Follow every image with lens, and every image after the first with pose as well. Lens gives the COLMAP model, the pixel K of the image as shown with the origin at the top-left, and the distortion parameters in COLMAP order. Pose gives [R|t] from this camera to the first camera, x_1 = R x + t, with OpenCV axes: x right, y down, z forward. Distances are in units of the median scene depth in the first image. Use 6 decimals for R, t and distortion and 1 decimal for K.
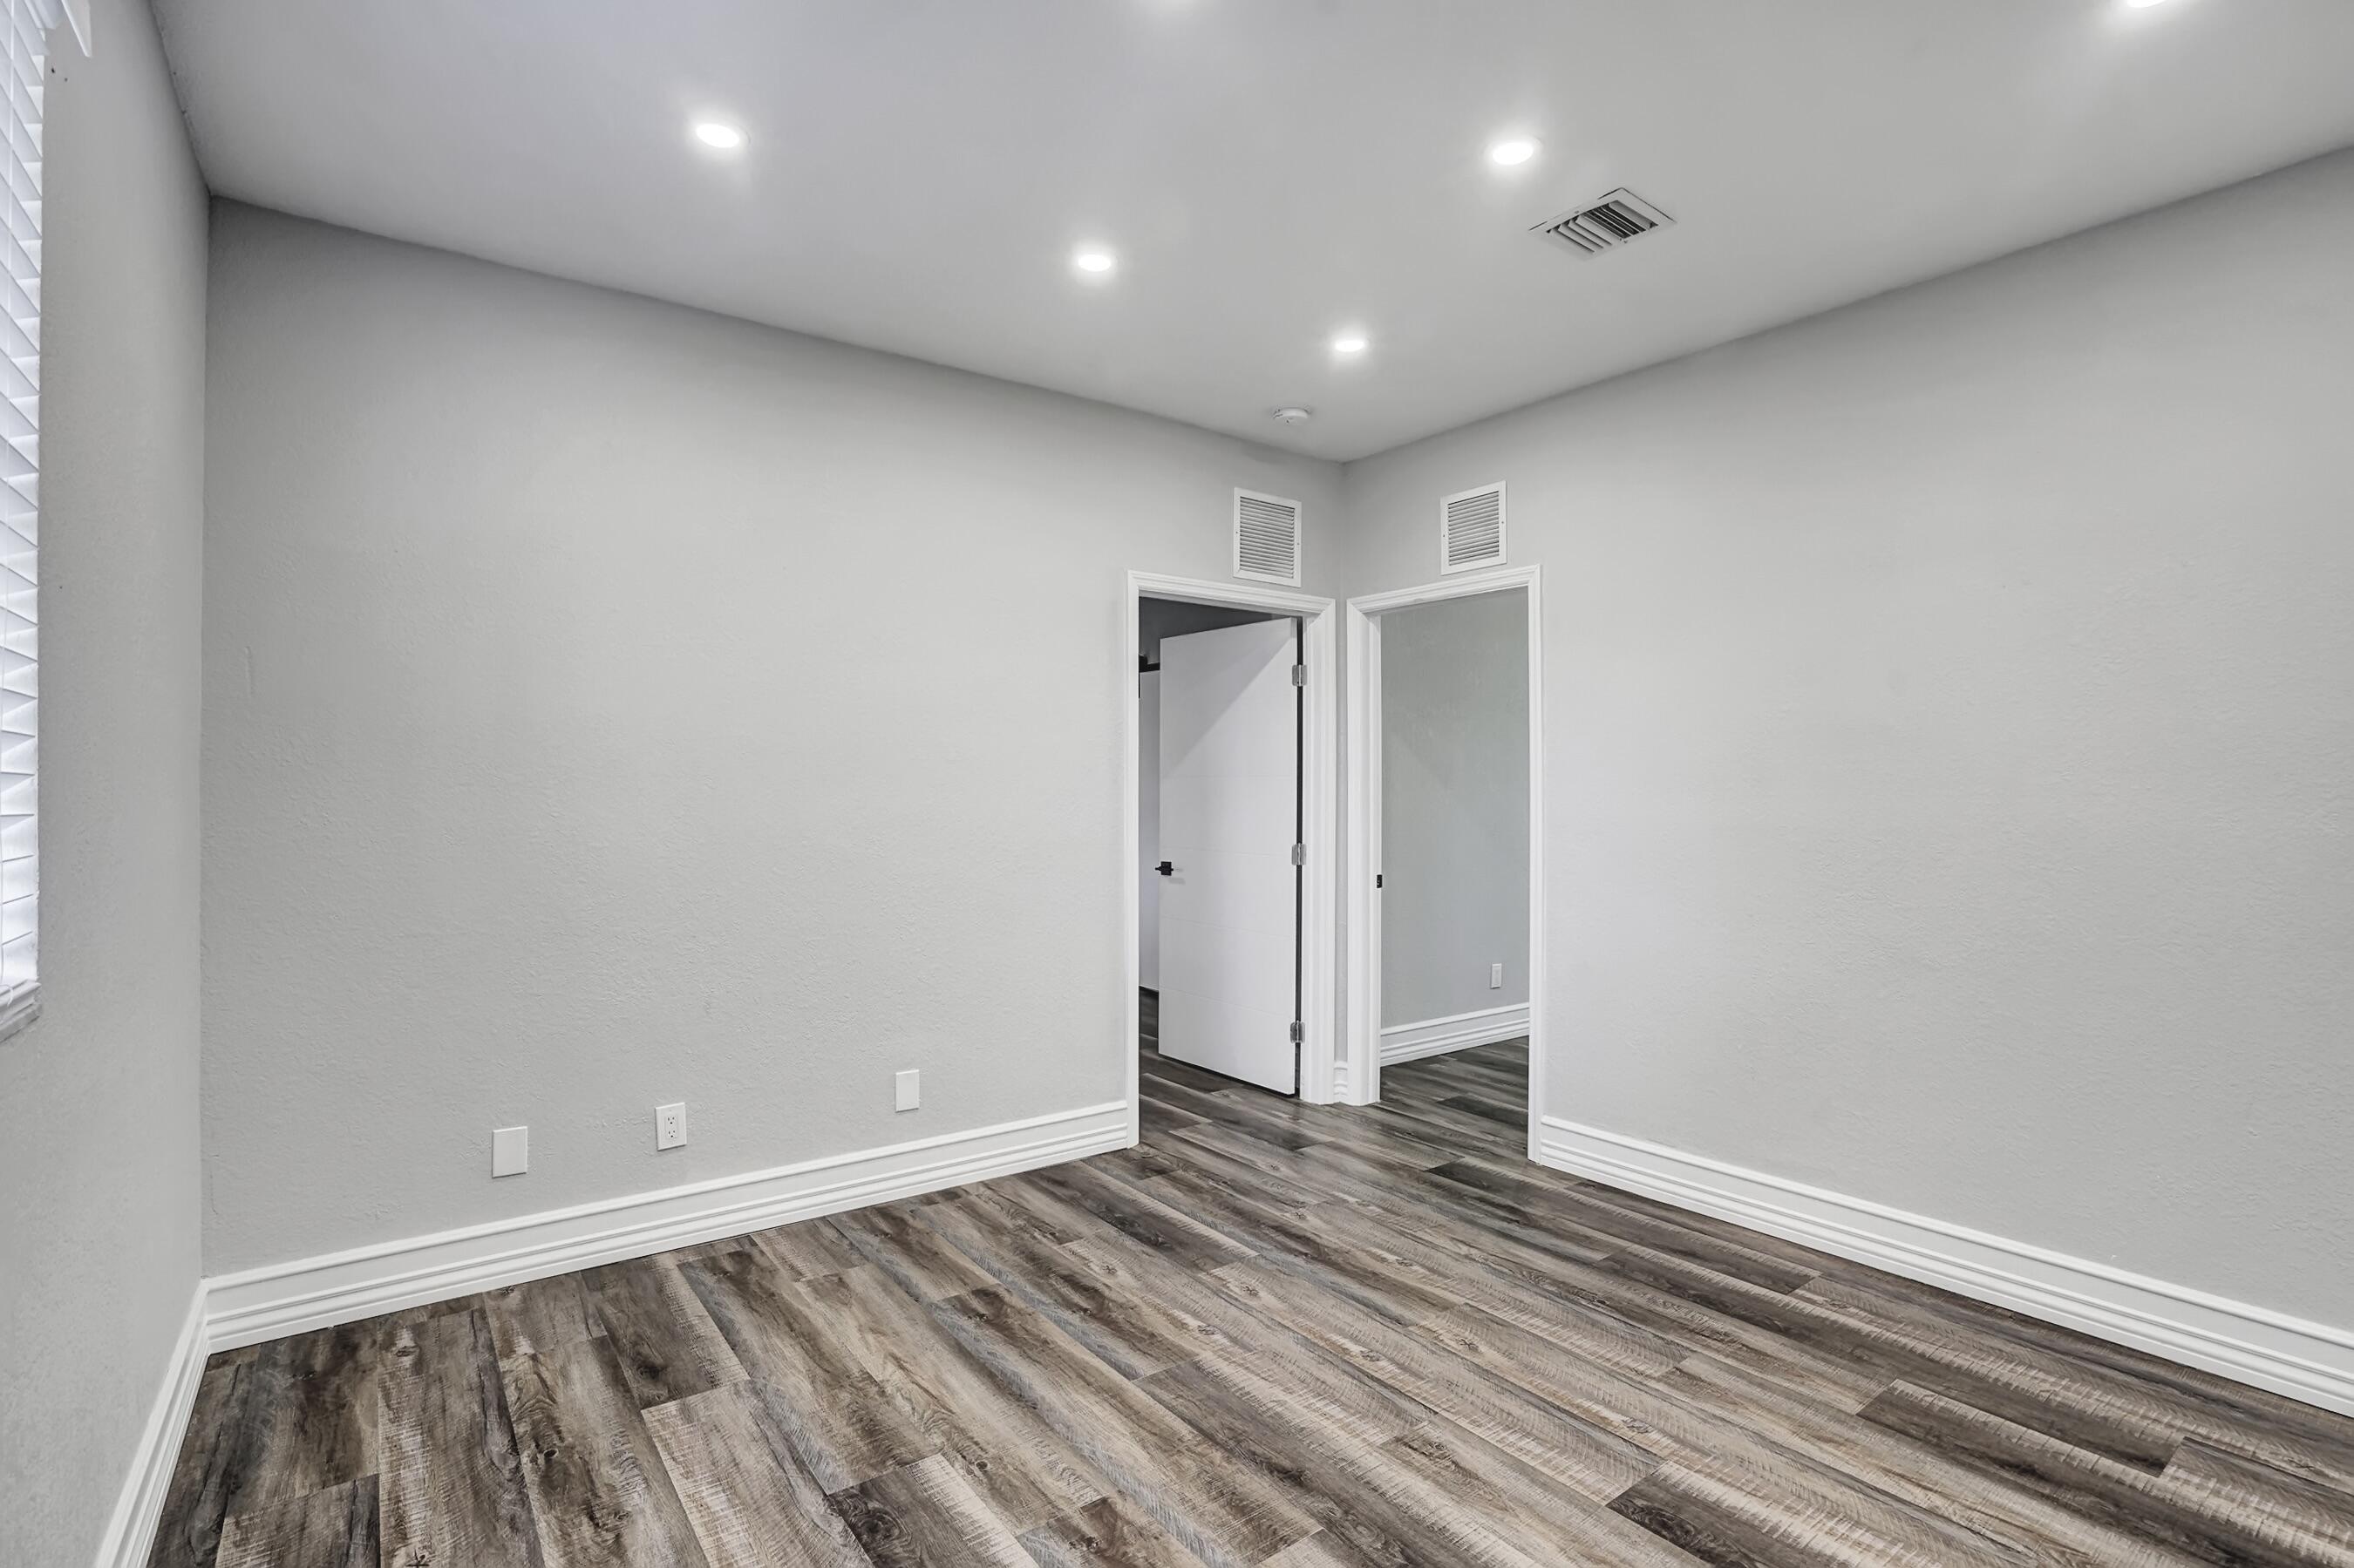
lens RADIAL K [[1106.3, 0, 1179.1], [0, 1106.3, 802.0], [0, 0, 1]] dist [-0.037294, 0.015507]
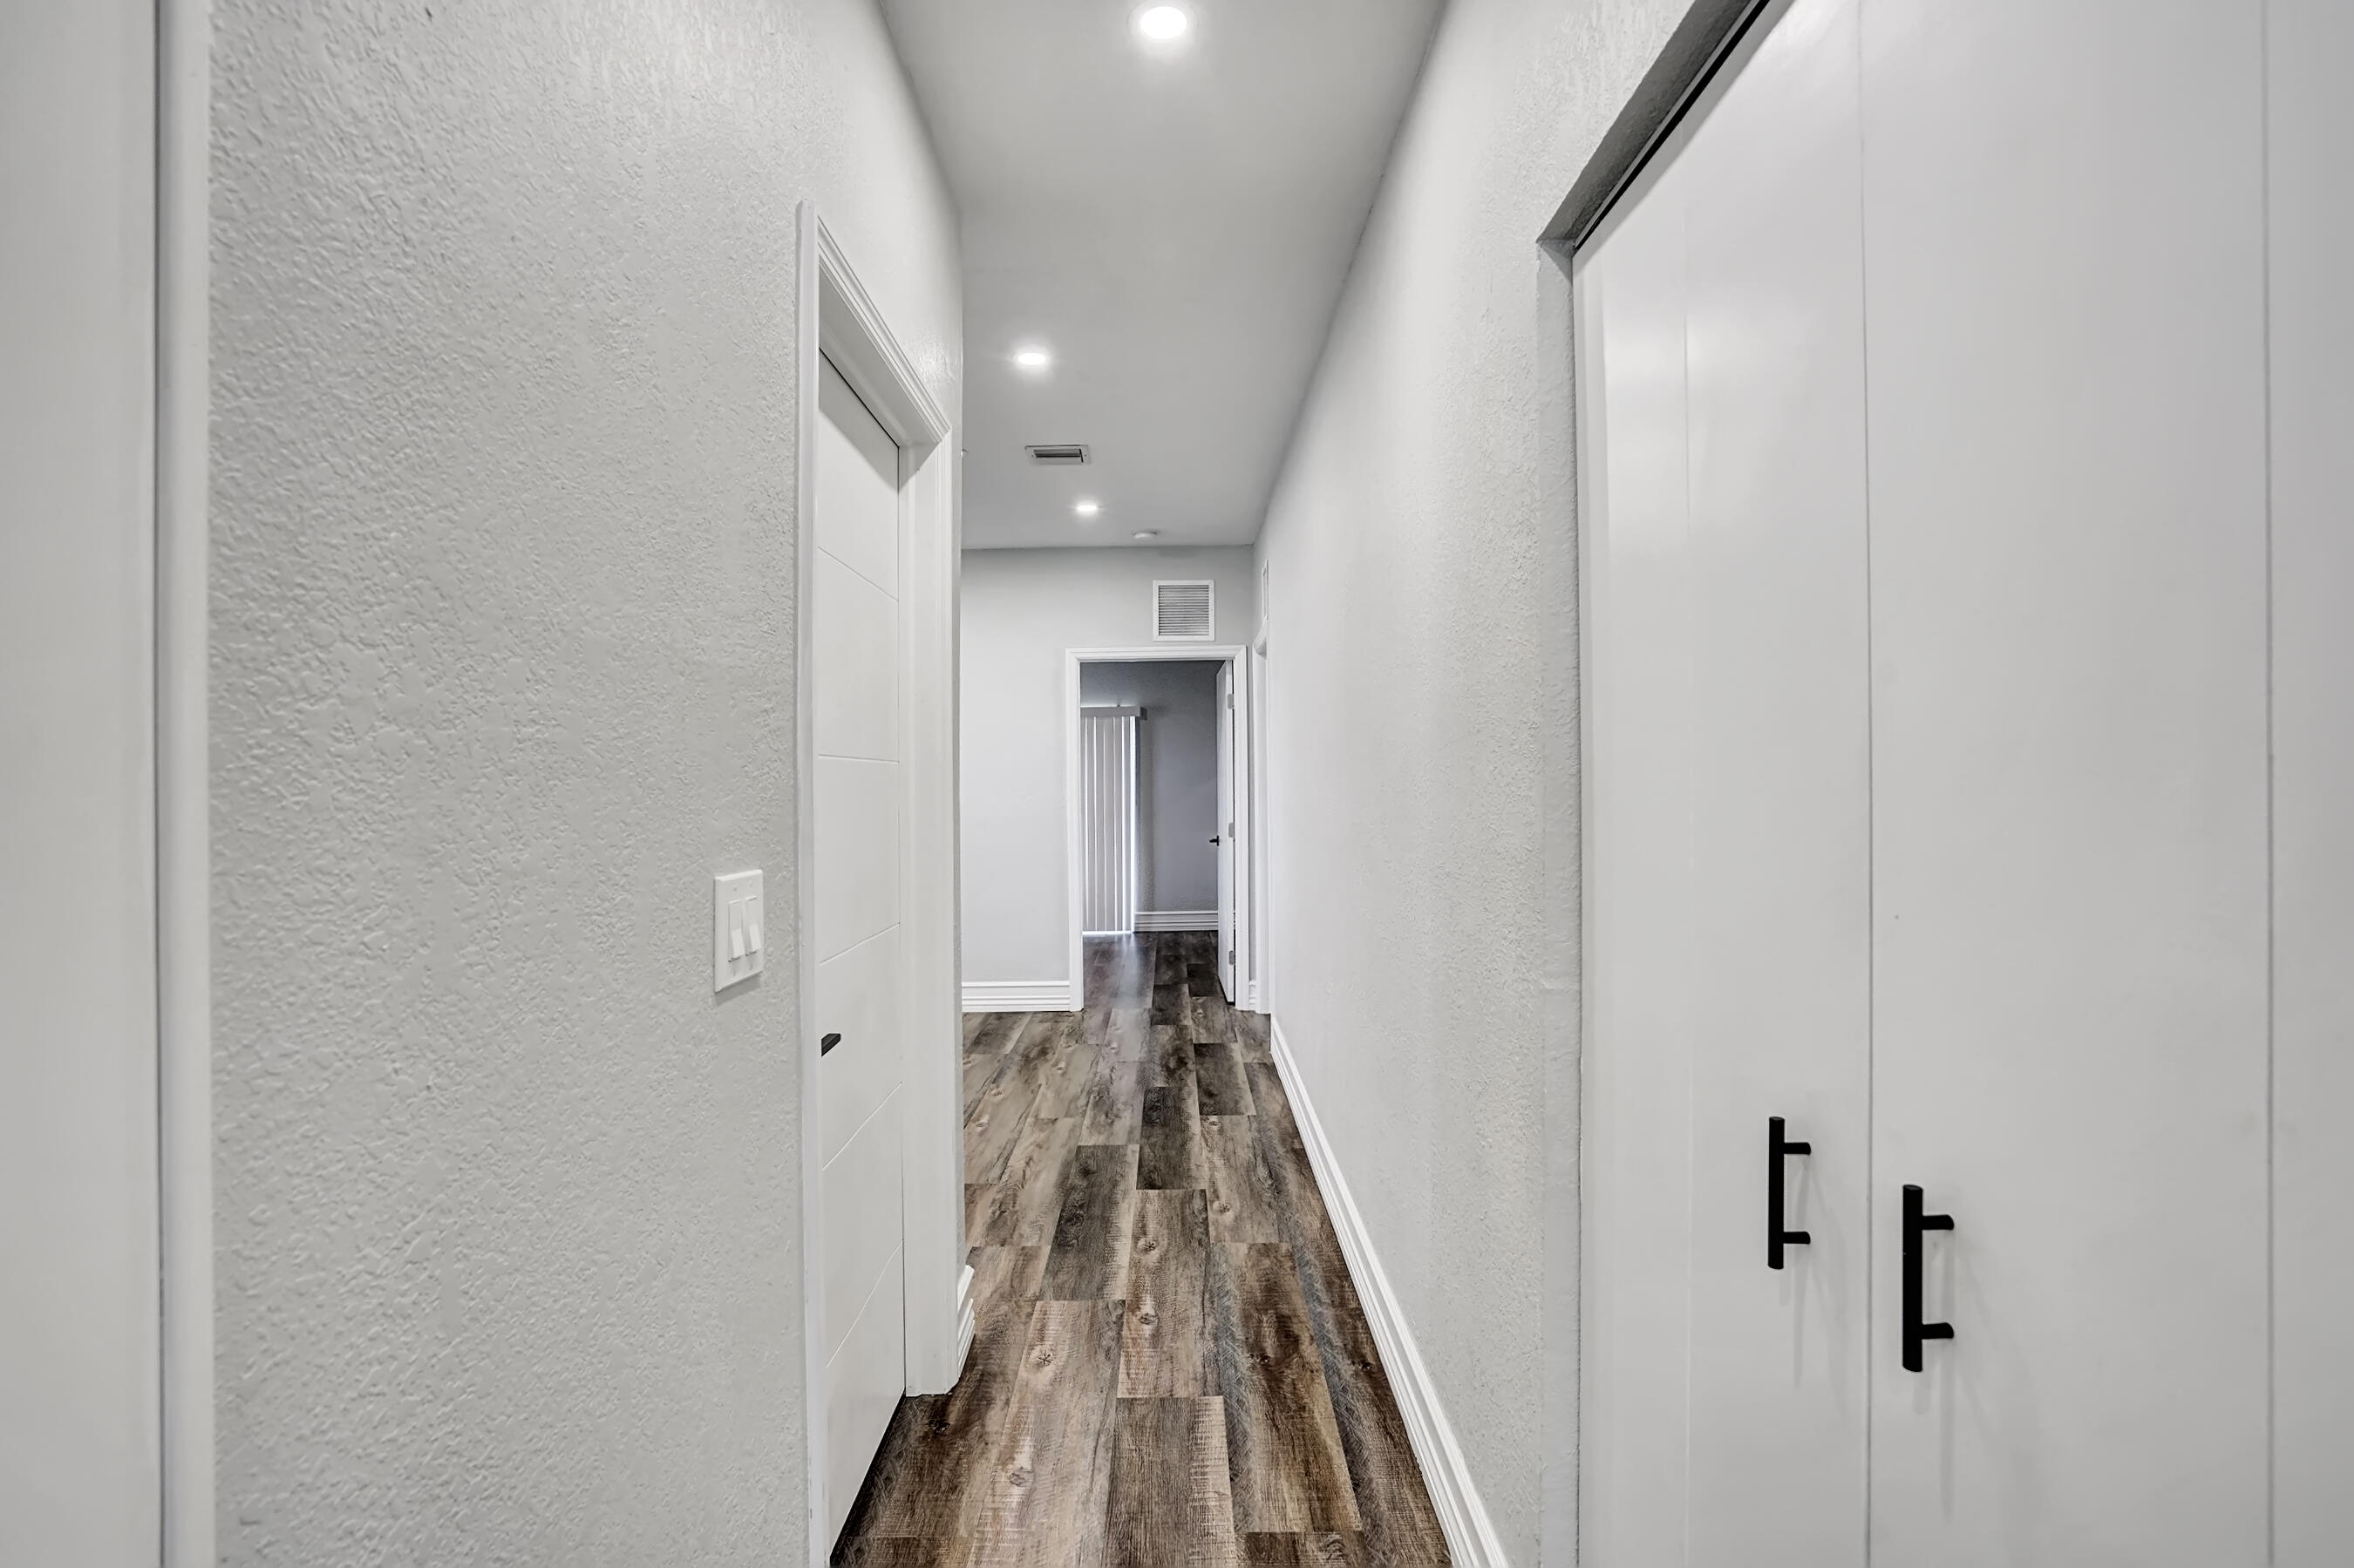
lens RADIAL K [[1106.3, 0, 1159.8], [0, 1106.3, 792.0], [0, 0, 1]] dist [-0.037294, 0.015507]
pose [[0.777414, -0.014929, -0.628811, 1.490416], [0.014544, 0.999878, -0.005758, 0.010961], [0.628821, -0.004669, 0.777536, -0.228016]]
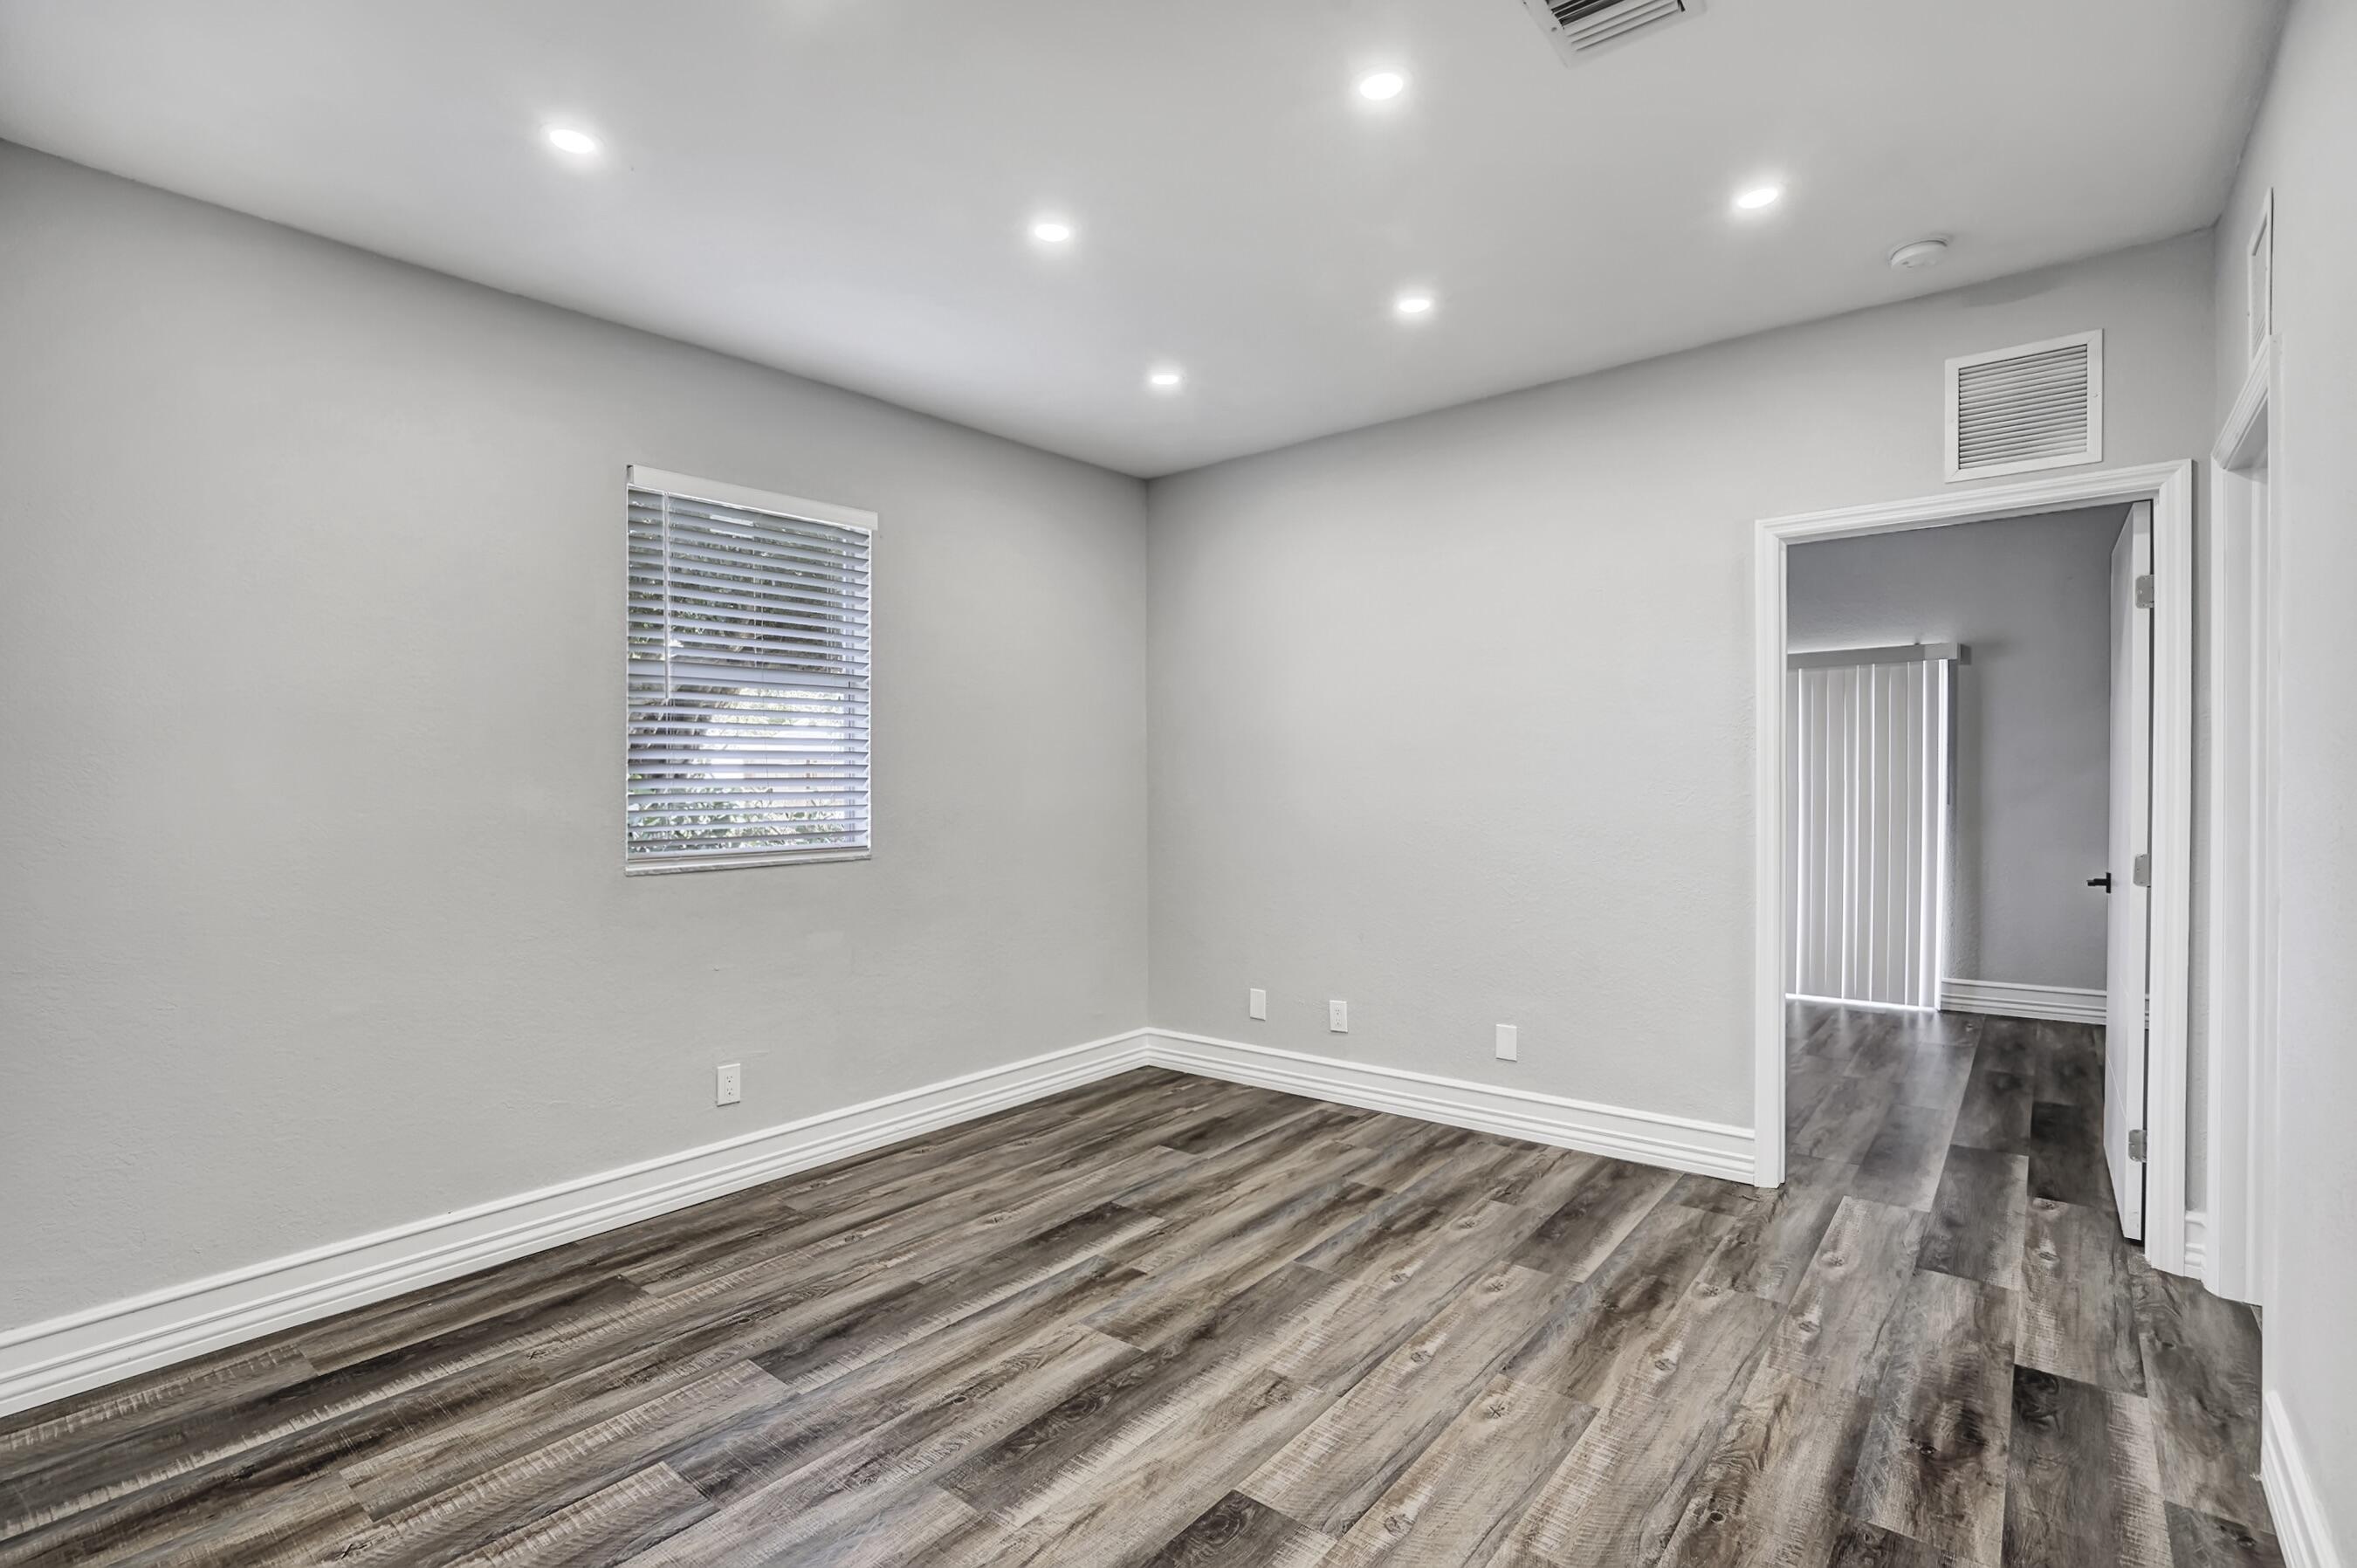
lens RADIAL K [[1107.9, 0, 1198.2], [0, 1107.9, 797.0], [0, 0, 1]] dist [-0.037294, 0.015507]
pose [[0.231295, 0.004087, -0.972875, 0.969731], [0.005476, 0.999970, 0.005502, -0.001914], [0.972868, -0.006600, 0.231265, 0.521631]]
